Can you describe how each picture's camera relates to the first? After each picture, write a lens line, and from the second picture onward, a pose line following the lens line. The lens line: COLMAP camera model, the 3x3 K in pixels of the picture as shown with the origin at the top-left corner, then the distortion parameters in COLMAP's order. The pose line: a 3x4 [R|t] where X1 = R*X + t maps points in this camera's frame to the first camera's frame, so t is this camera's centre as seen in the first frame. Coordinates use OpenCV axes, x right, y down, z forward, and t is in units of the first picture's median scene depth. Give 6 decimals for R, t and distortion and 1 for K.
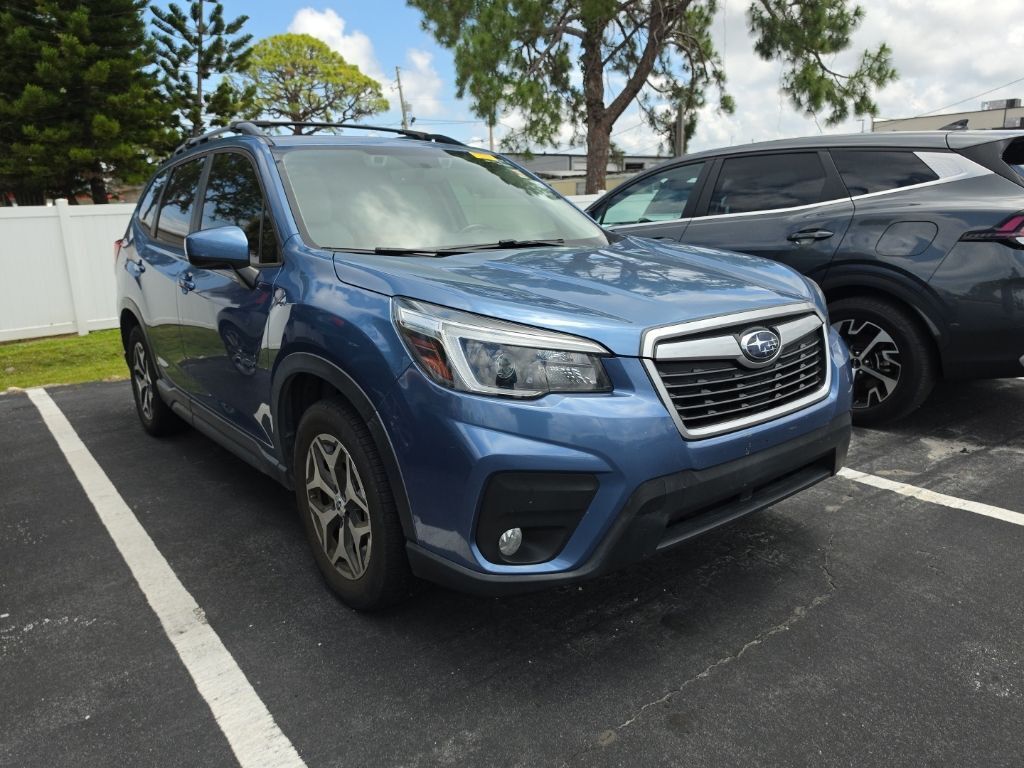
lens RADIAL K [[757.4, 0, 507.2], [0, 757.4, 383.1], [0, 0, 1]] dist [-0.009538, -0.009694]
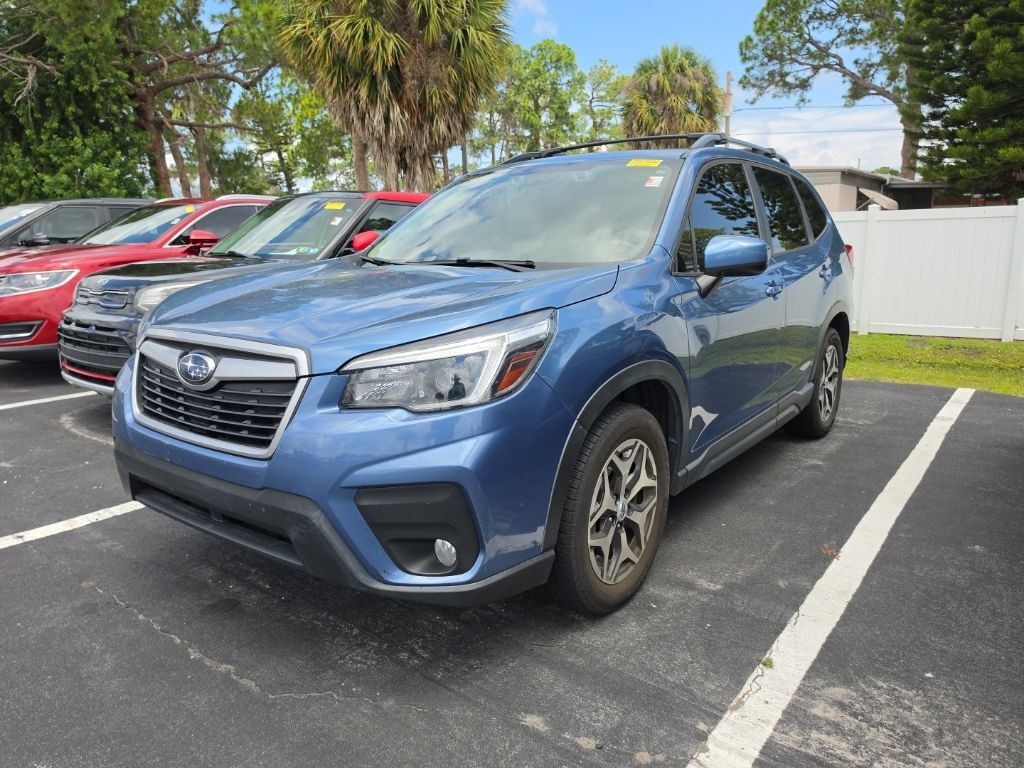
lens RADIAL K [[757.4, 0, 512.1], [0, 757.4, 385.7], [0, 0, 1]] dist [-0.009538, -0.009694]
pose [[0.204444, 0.210221, -0.956039, 1.004981], [-0.203390, 0.964475, 0.168582, -0.205459], [0.957515, 0.159983, 0.239938, 0.837463]]
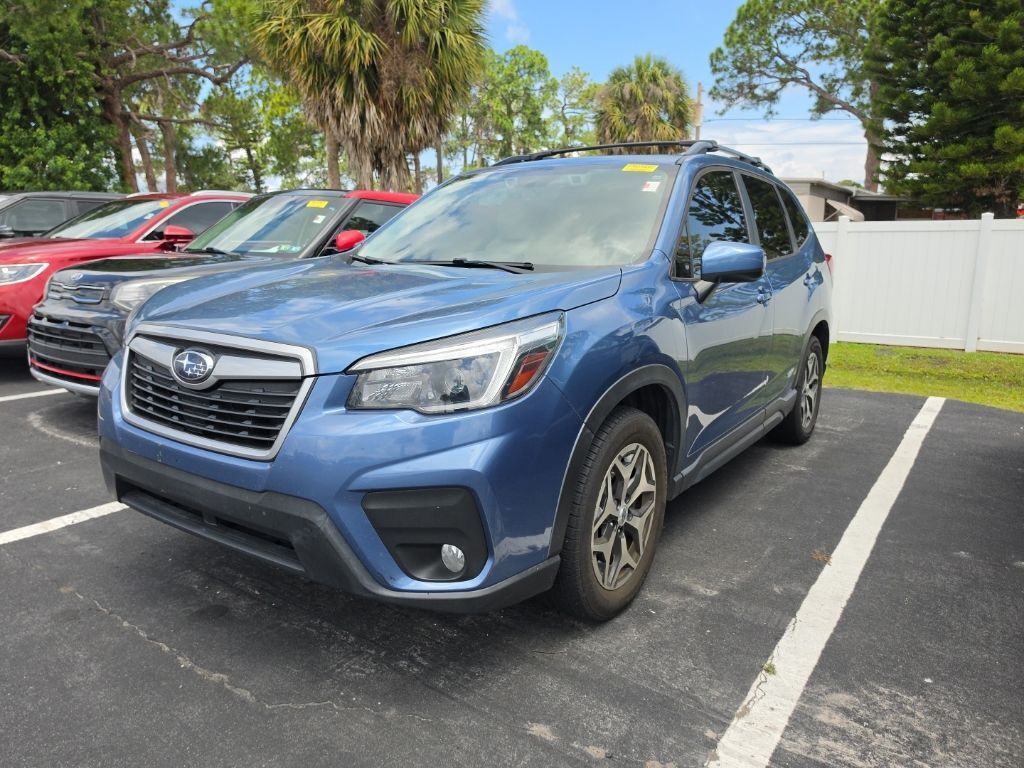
lens RADIAL K [[757.4, 0, 511.6], [0, 757.4, 379.7], [0, 0, 1]] dist [-0.009538, -0.009694]
pose [[0.246567, 0.200834, -0.948088, 0.987178], [-0.223057, 0.963787, 0.146150, -0.194286], [0.943107, 0.175442, 0.282436, 0.801720]]
